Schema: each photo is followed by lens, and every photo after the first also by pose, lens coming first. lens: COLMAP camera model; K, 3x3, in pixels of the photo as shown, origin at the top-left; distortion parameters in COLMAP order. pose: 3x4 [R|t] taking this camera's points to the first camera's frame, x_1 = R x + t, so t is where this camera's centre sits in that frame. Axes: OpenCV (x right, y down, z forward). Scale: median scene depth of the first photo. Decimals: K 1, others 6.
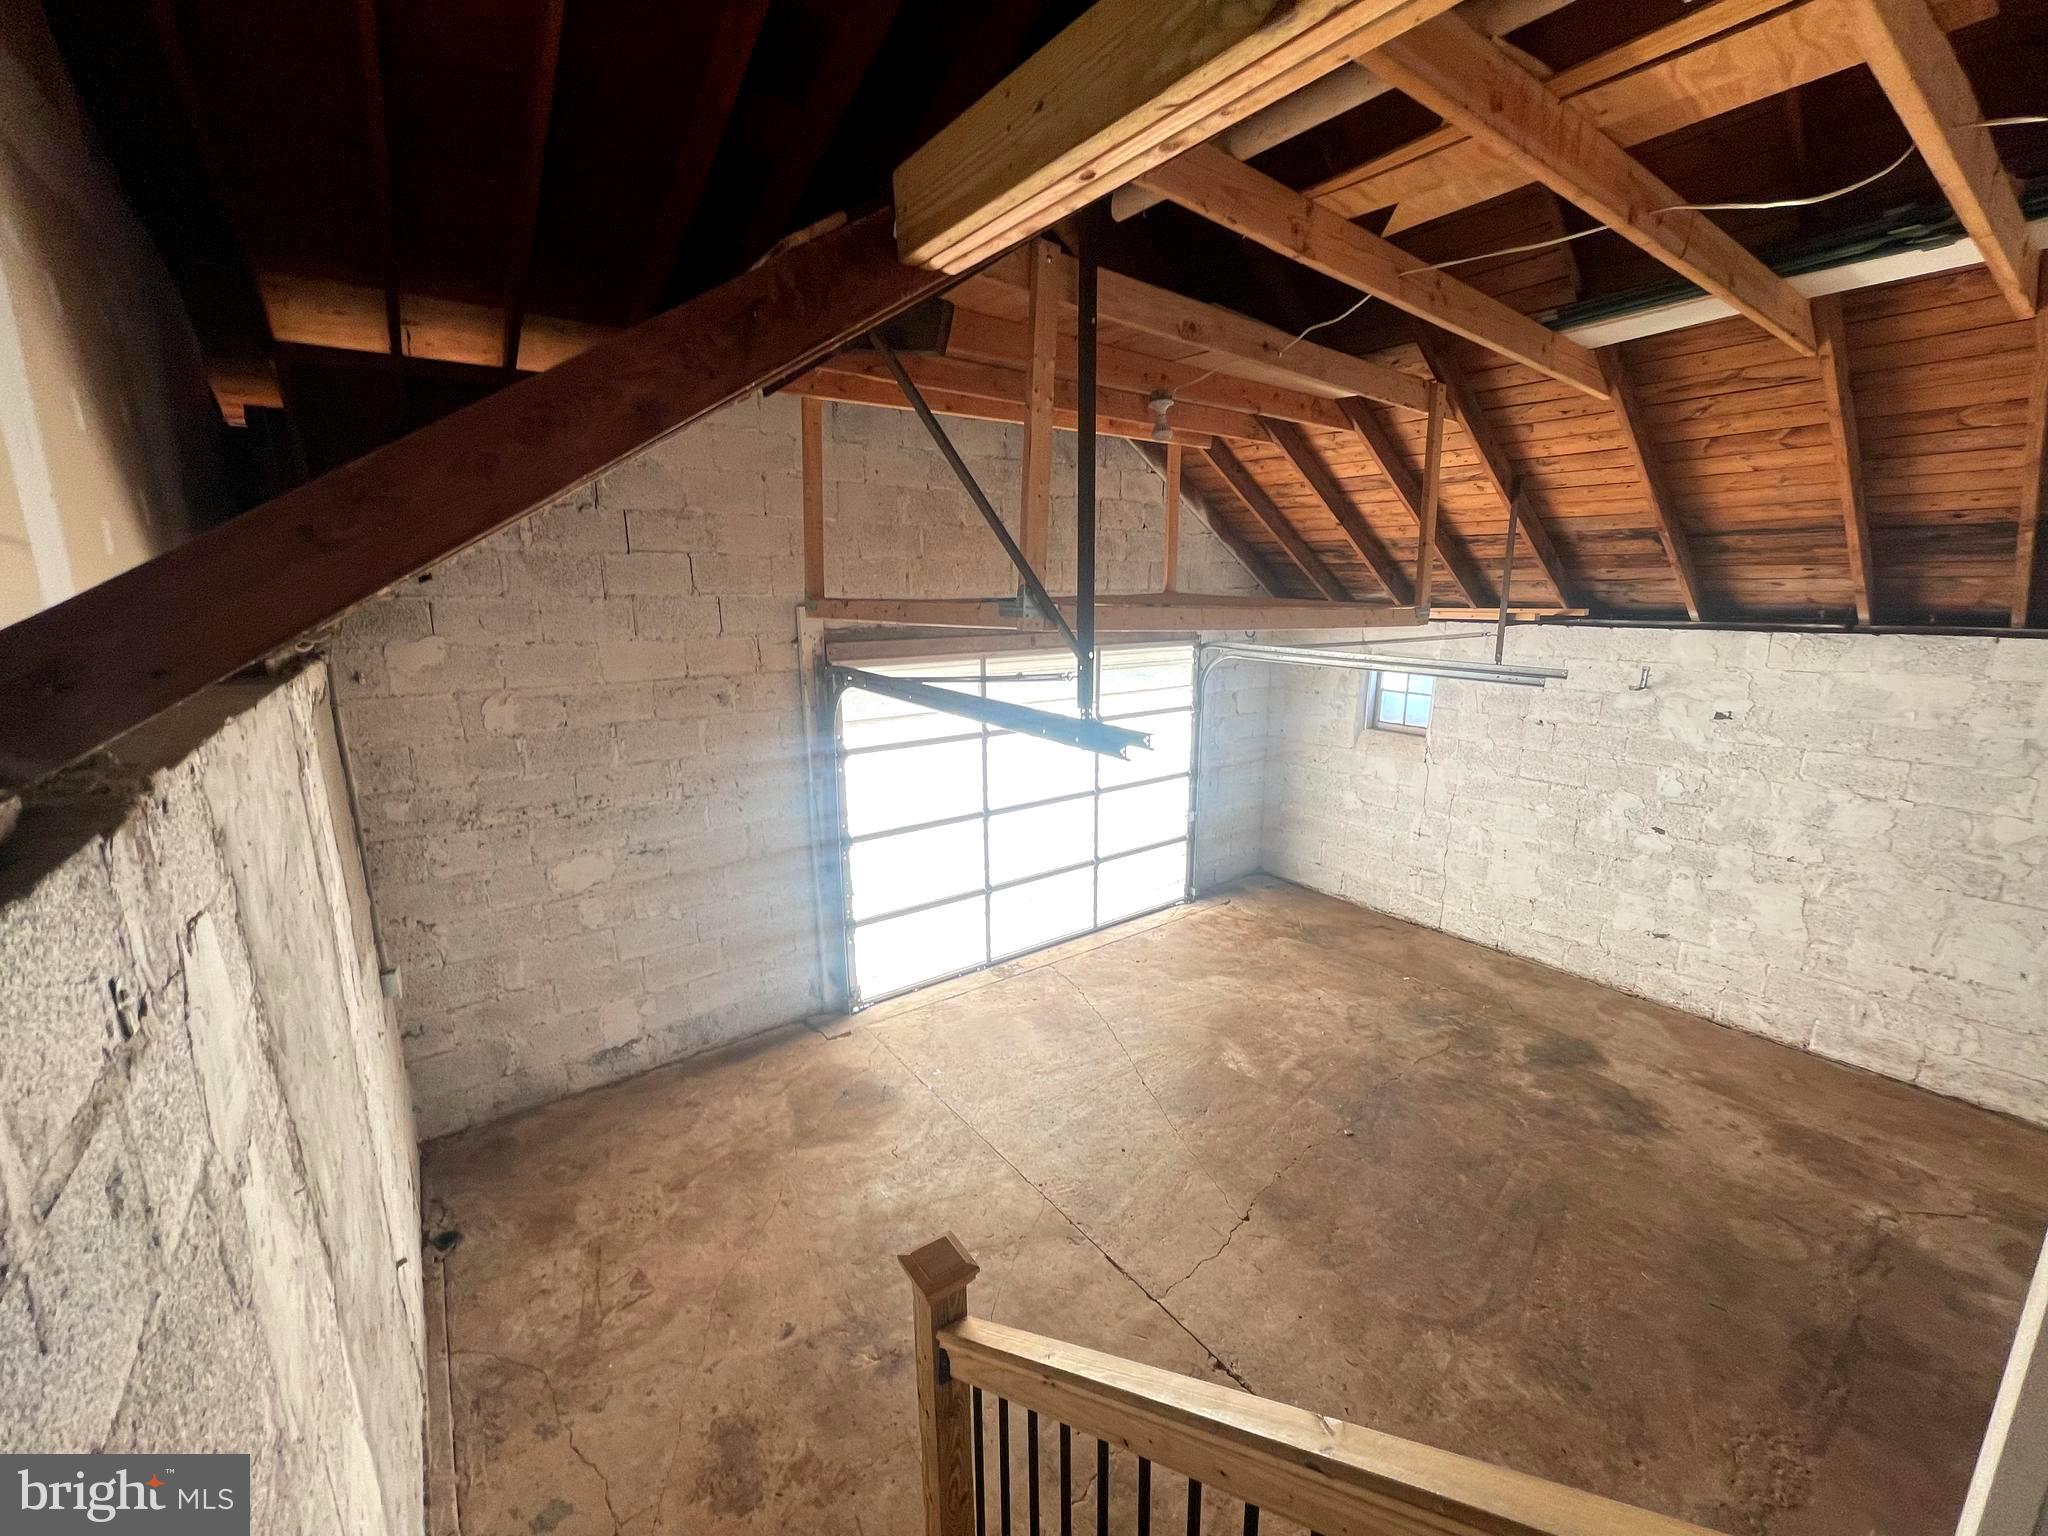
lens RADIAL K [[829.5, 0, 1022.8], [0, 829.5, 759.3], [0, 0, 1]] dist [-0.001420, -0.000416]
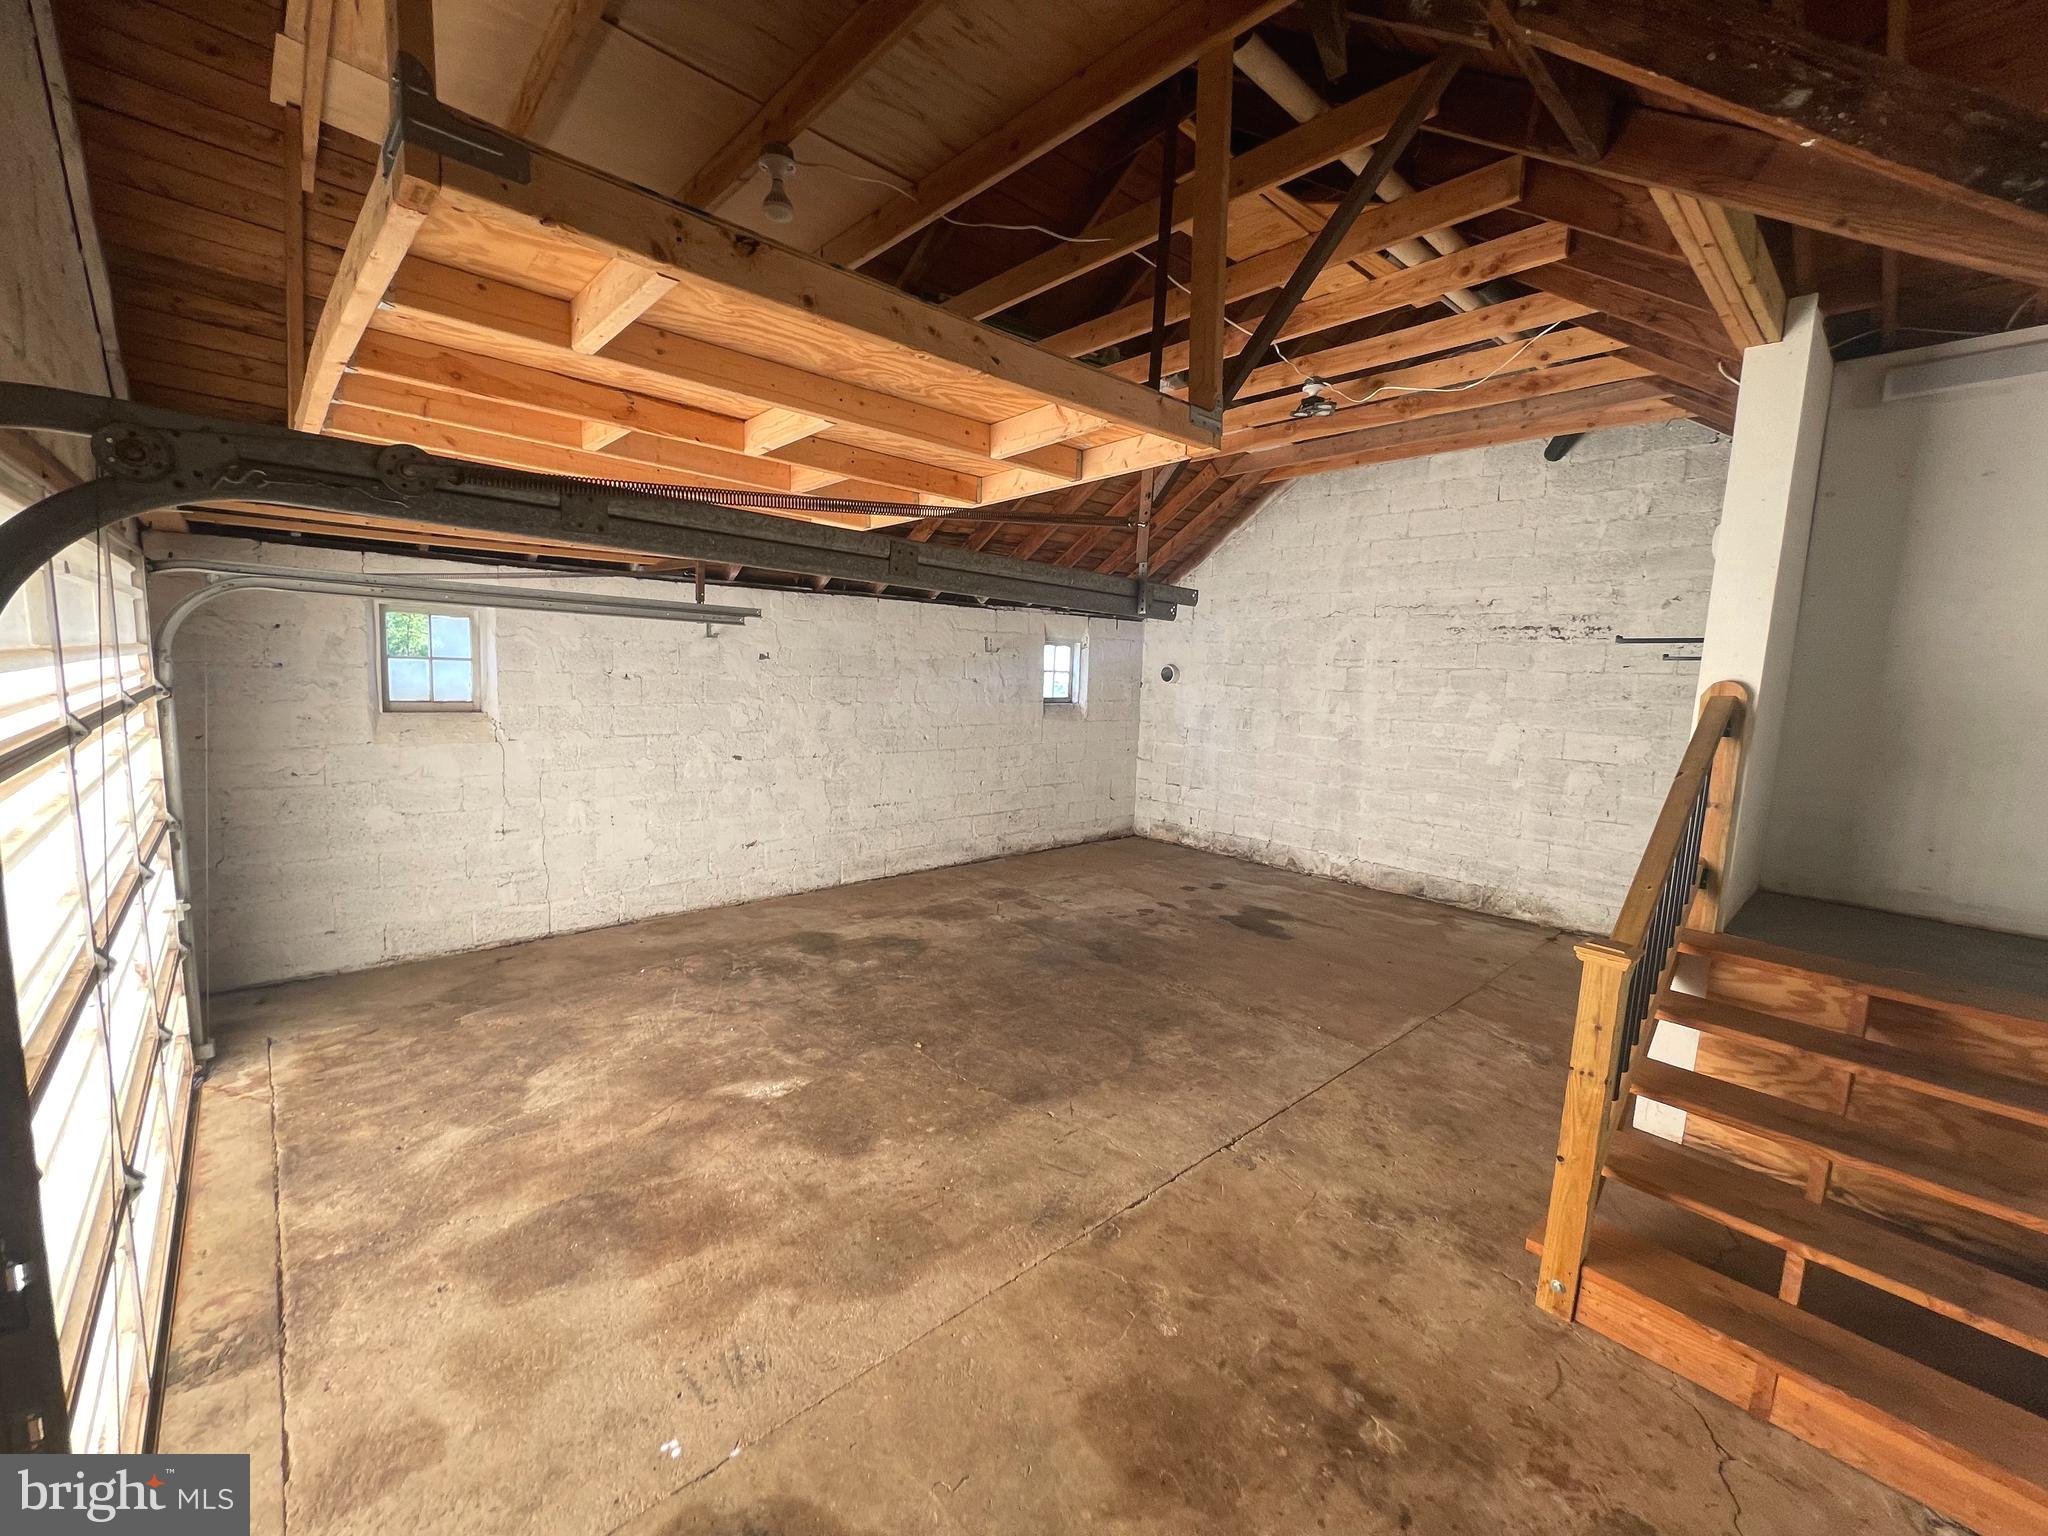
lens RADIAL K [[829.5, 0, 1019.8], [0, 829.5, 768.5], [0, 0, 1]] dist [-0.001420, -0.000416]
pose [[-0.098380, -0.126995, 0.987013, -0.440313], [0.167968, 0.975475, 0.142253, 0.000366], [-0.980871, 0.179782, -0.074636, 0.693090]]
